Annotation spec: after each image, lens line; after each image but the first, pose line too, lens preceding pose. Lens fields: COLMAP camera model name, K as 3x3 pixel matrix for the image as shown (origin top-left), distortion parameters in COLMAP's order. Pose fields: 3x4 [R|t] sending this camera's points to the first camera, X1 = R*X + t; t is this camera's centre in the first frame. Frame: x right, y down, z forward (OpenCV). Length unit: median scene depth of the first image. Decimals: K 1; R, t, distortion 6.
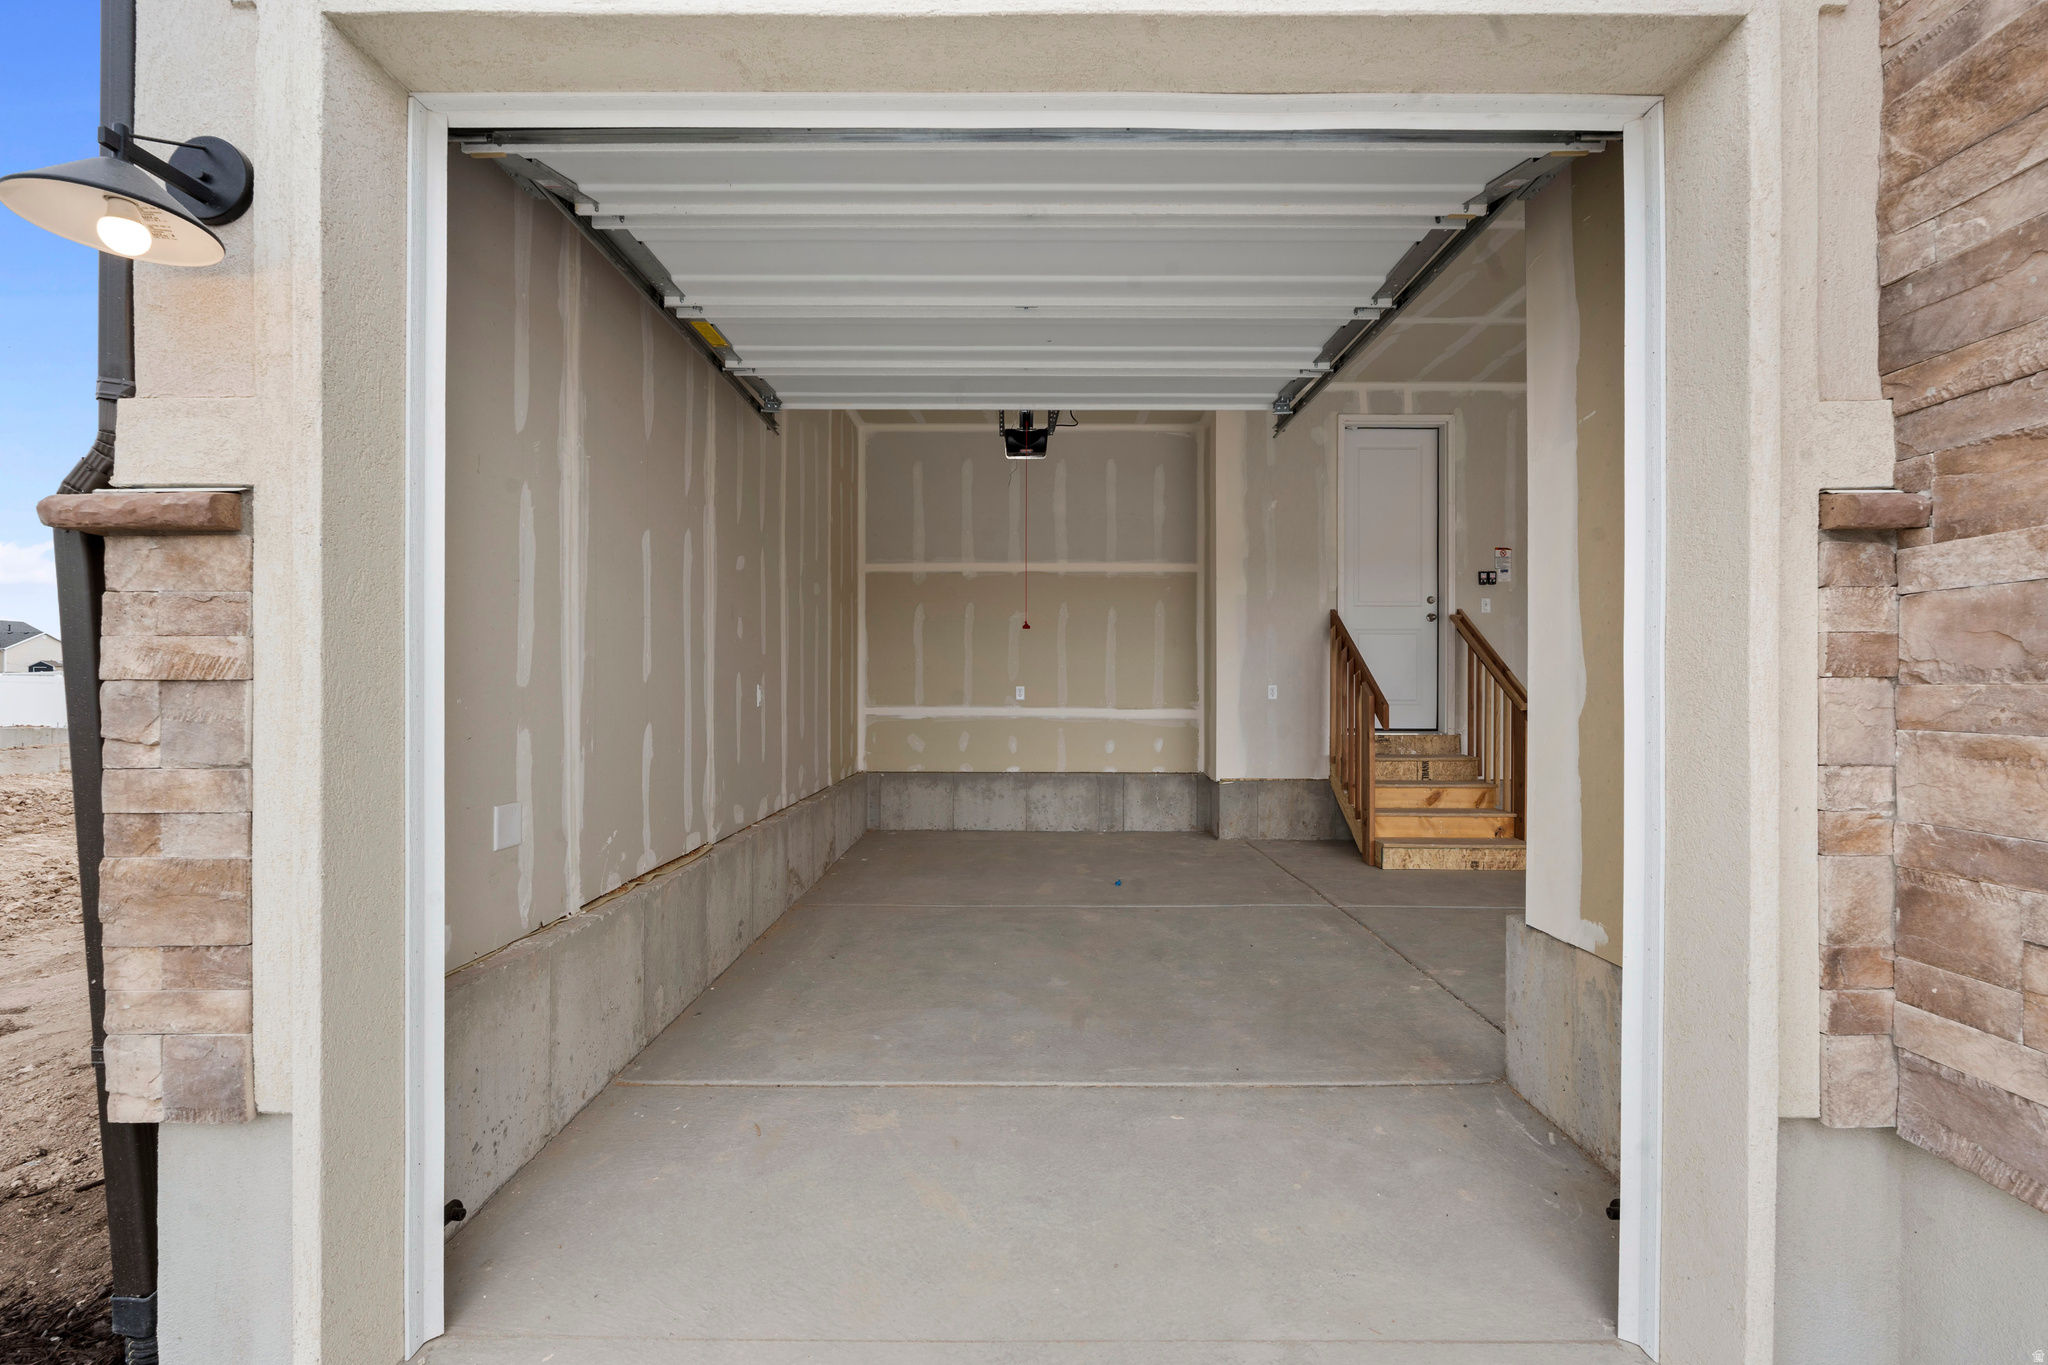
lens RADIAL K [[900.1, 0, 1031.8], [0, 900.1, 693.4], [0, 0, 1]] dist [-0.005172, 0.000892]
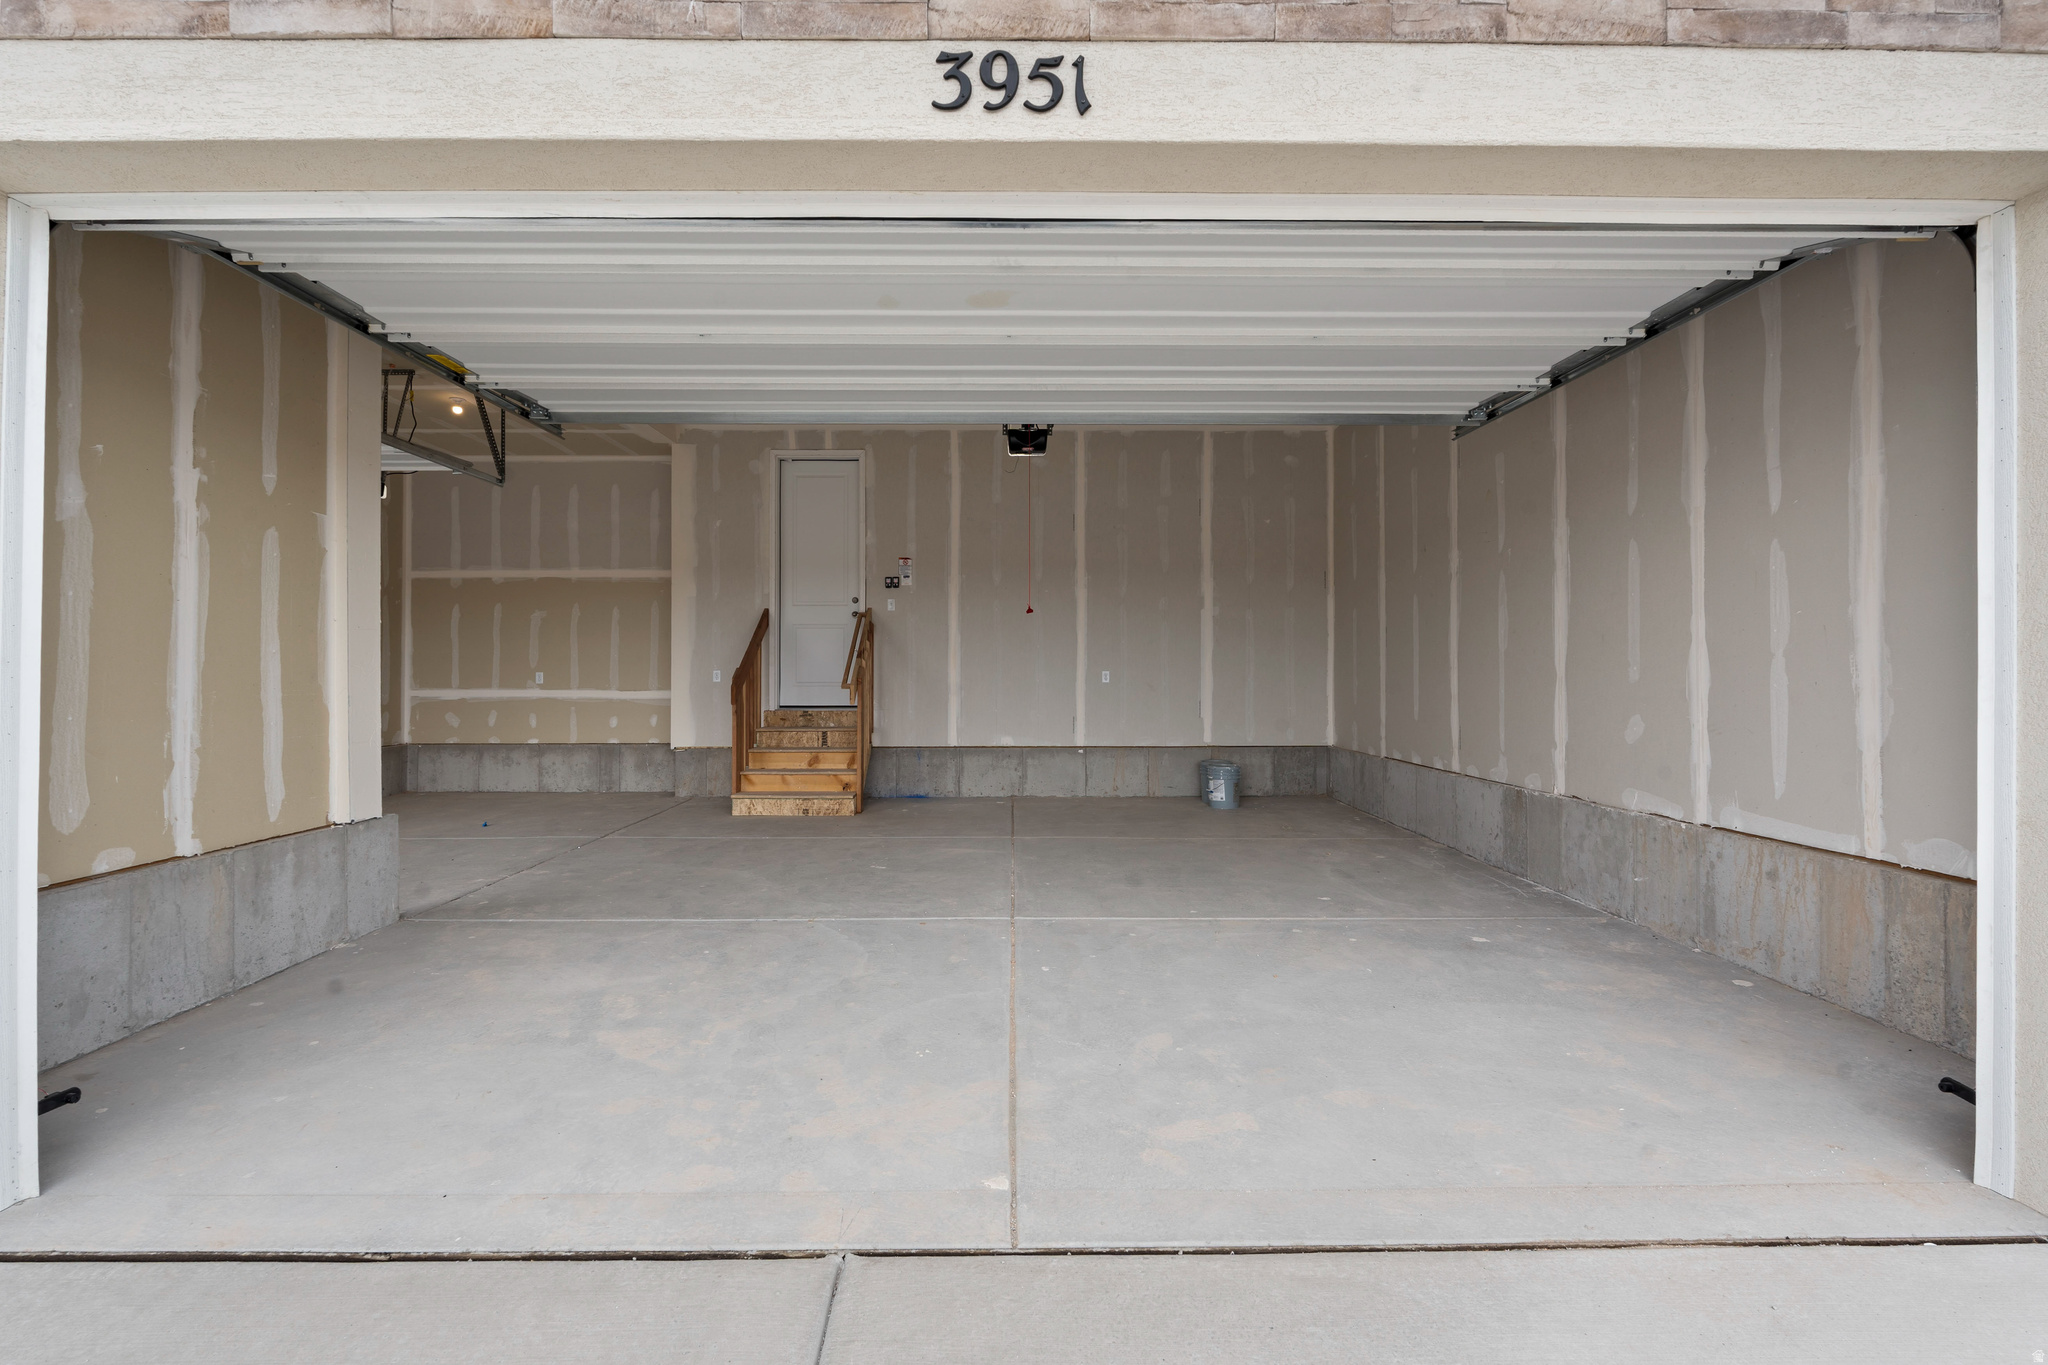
lens RADIAL K [[900.1, 0, 1011.9], [0, 900.1, 669.8], [0, 0, 1]] dist [-0.005172, 0.000892]
pose [[0.999979, -0.002027, 0.006116, 0.618924], [0.002149, 0.999797, -0.020016, 0.014406], [-0.006074, 0.020029, 0.999781, -0.209930]]
